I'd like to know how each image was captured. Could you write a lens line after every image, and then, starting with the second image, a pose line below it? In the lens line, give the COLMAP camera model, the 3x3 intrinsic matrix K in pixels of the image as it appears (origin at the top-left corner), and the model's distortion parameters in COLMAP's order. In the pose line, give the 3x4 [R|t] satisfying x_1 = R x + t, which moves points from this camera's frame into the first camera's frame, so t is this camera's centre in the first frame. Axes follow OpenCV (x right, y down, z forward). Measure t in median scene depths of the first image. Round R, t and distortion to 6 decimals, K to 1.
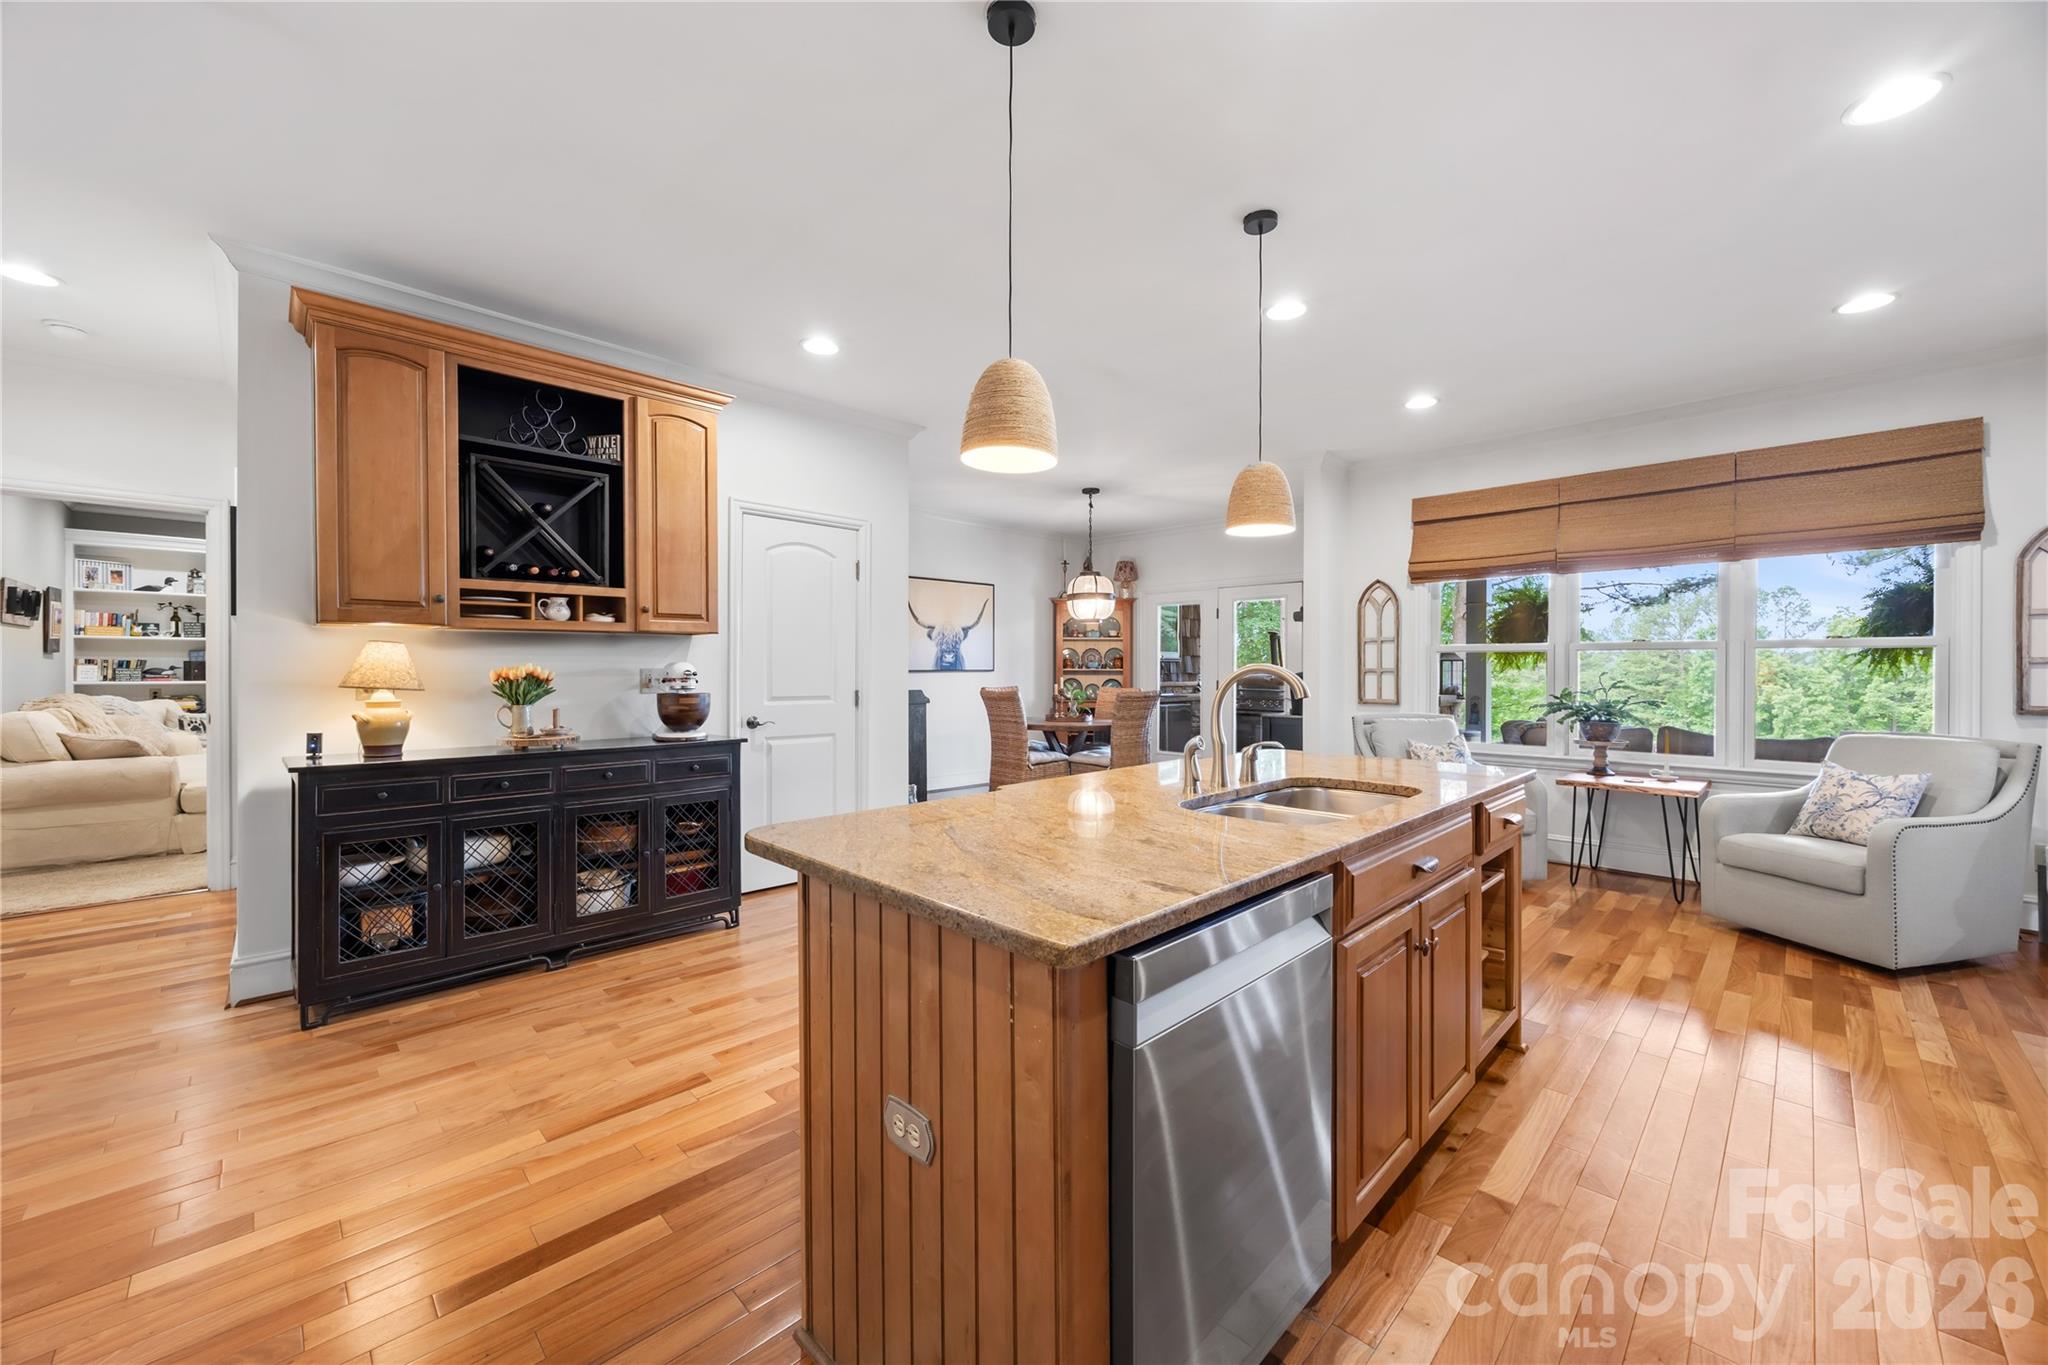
lens RADIAL K [[786.8, 0, 1021.4], [0, 786.8, 673.2], [0, 0, 1]] dist [-0.003792, 0.001084]
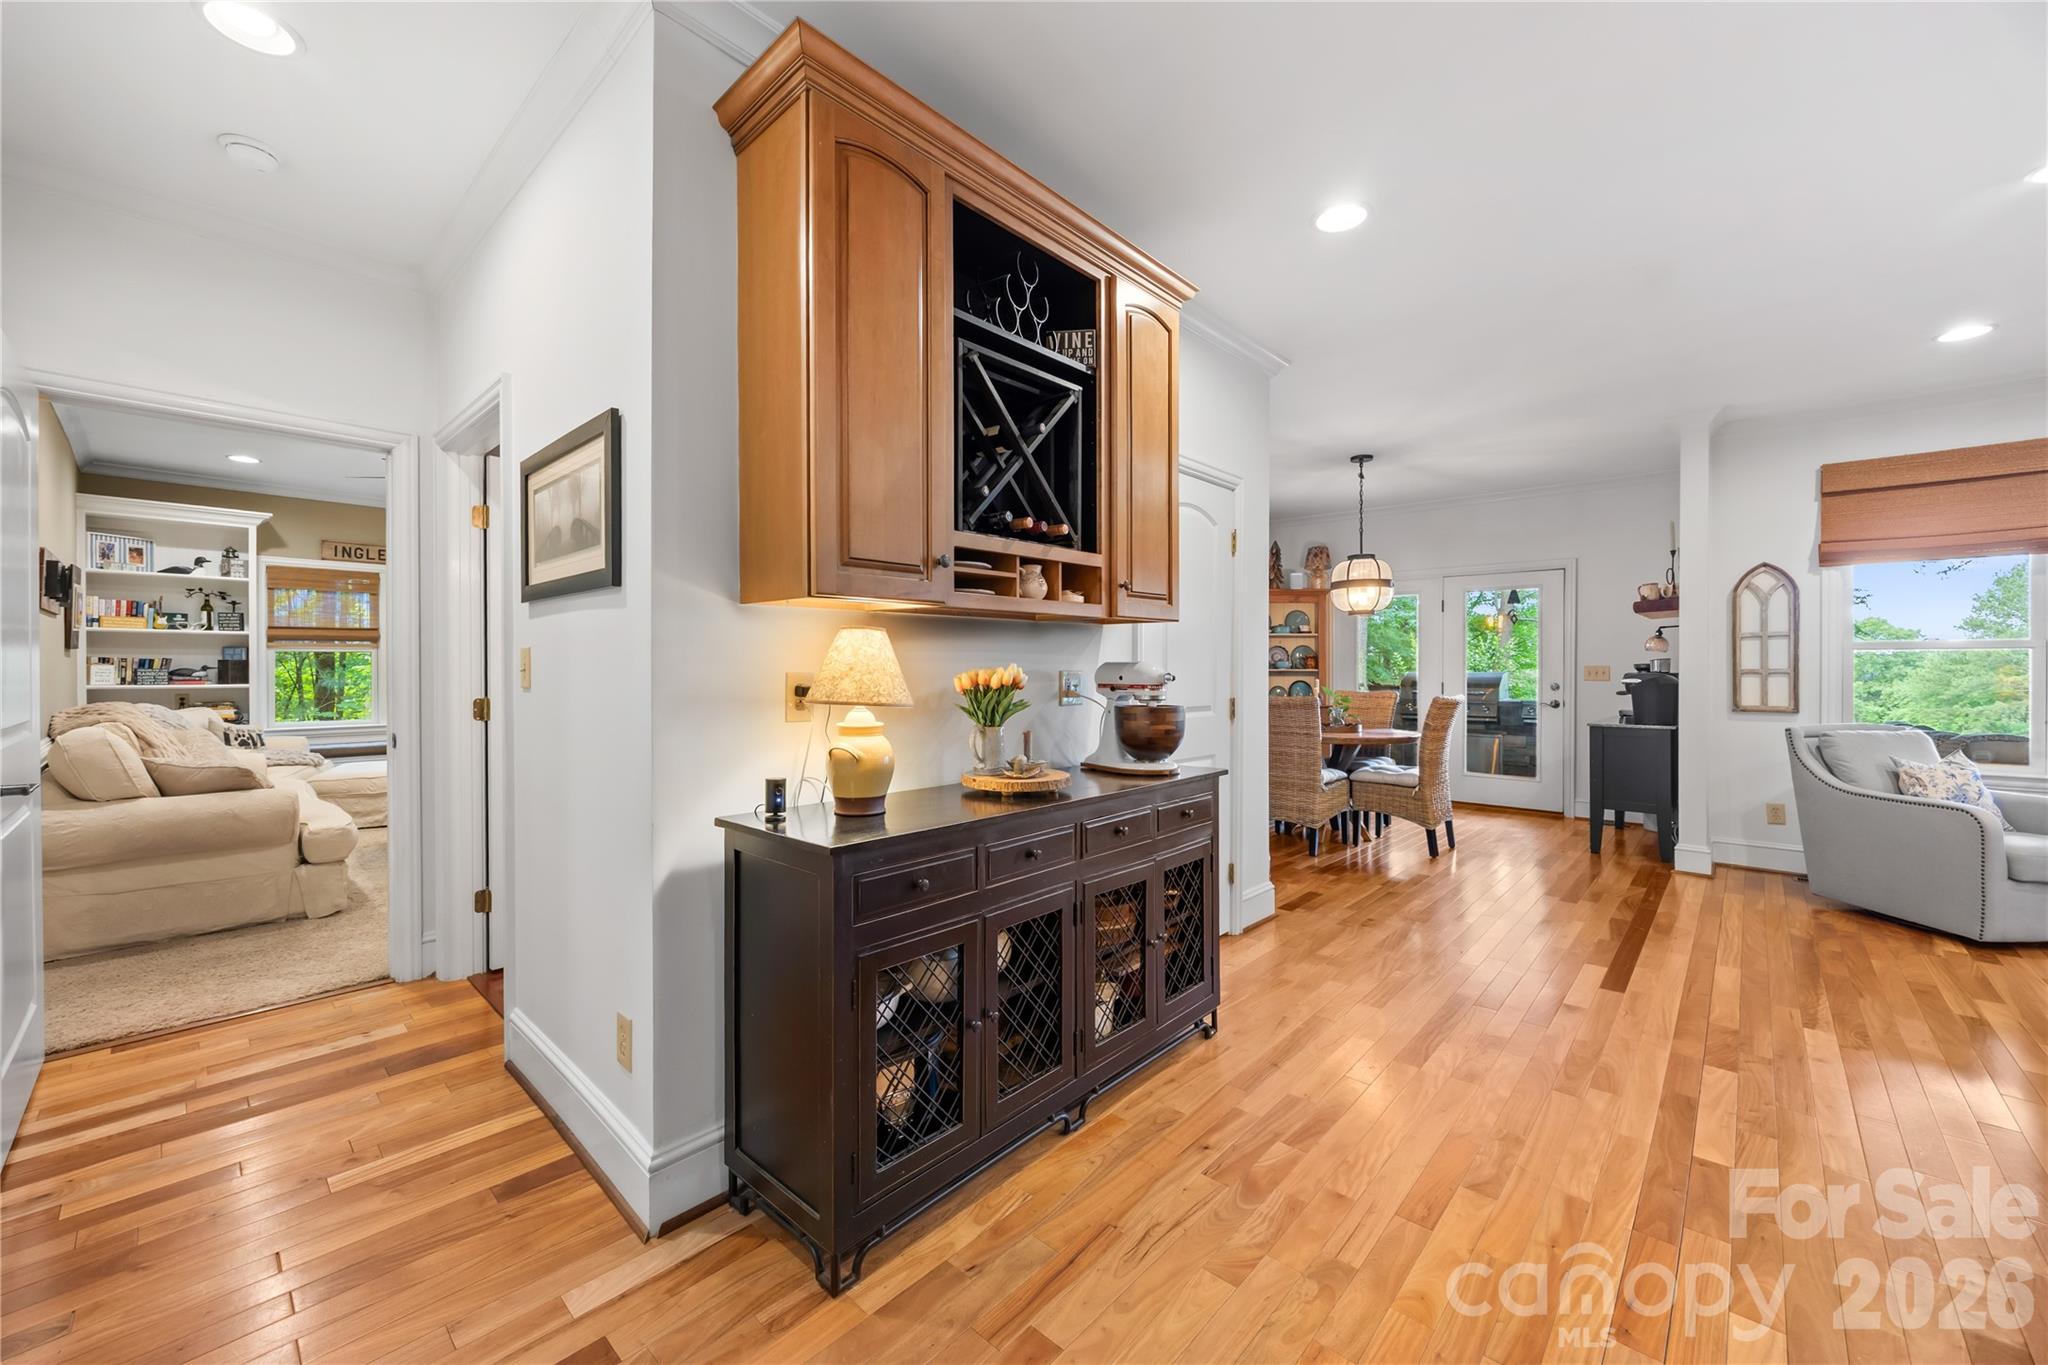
lens RADIAL K [[786.8, 0, 1011.1], [0, 786.8, 672.7], [0, 0, 1]] dist [-0.003792, 0.001084]
pose [[0.998925, -0.000460, 0.046343, -0.400194], [0.000425, 1.000000, 0.000750, -0.003074], [-0.046344, -0.000730, 0.998925, 0.206141]]
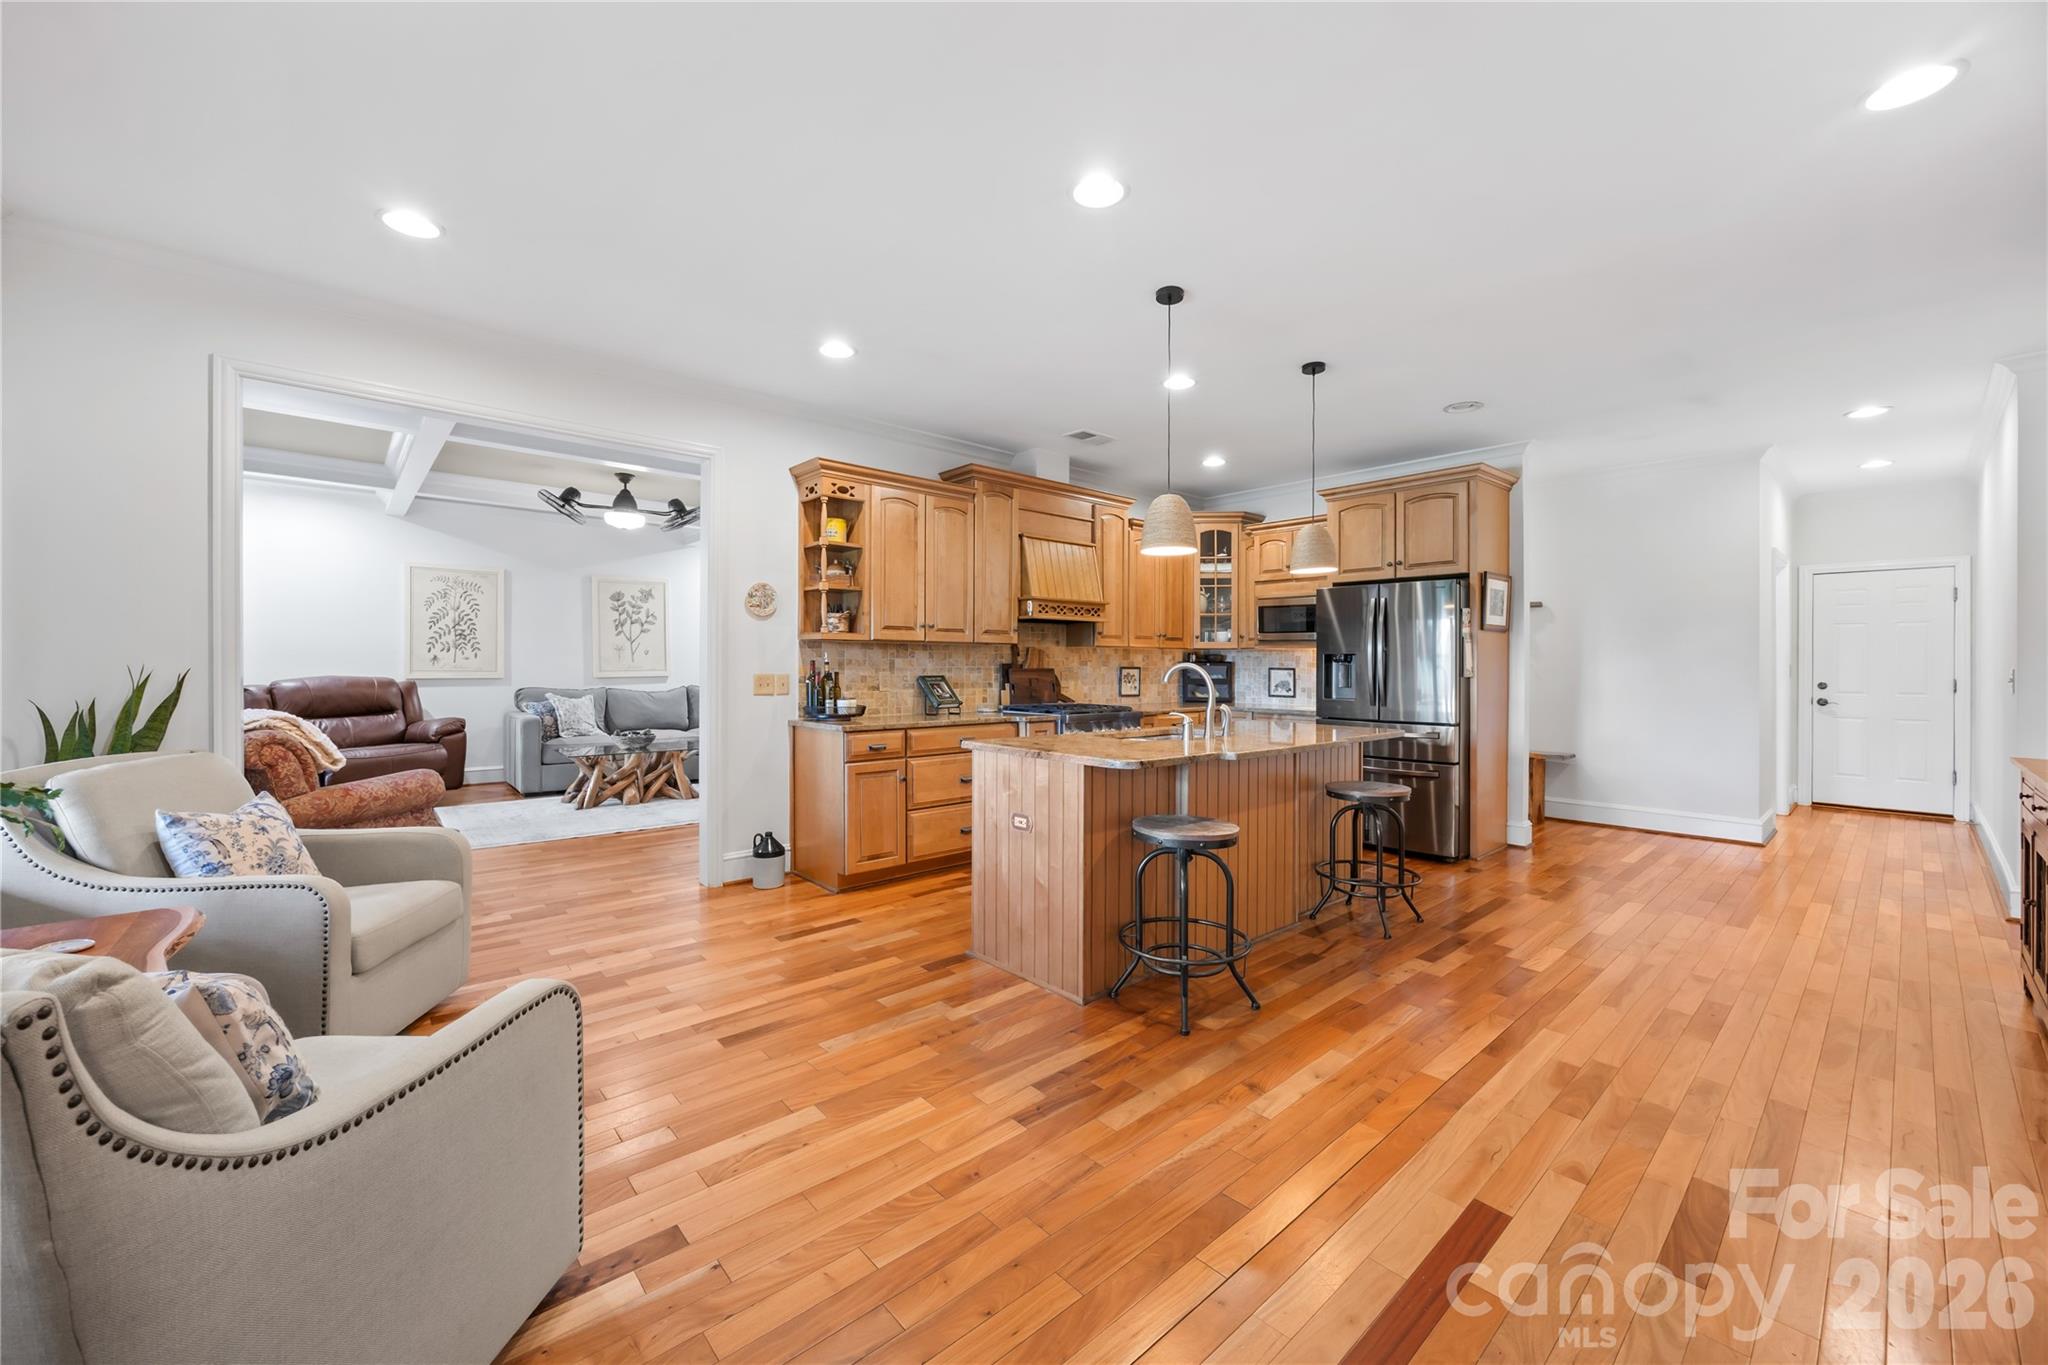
lens RADIAL K [[786.8, 0, 1021.0], [0, 786.8, 690.1], [0, 0, 1]] dist [-0.003792, 0.001084]
pose [[-0.998851, -0.008606, 0.047150, 0.227958], [-0.006744, 0.999197, 0.039504, -0.007136], [-0.047453, 0.039141, -0.998106, 1.062905]]
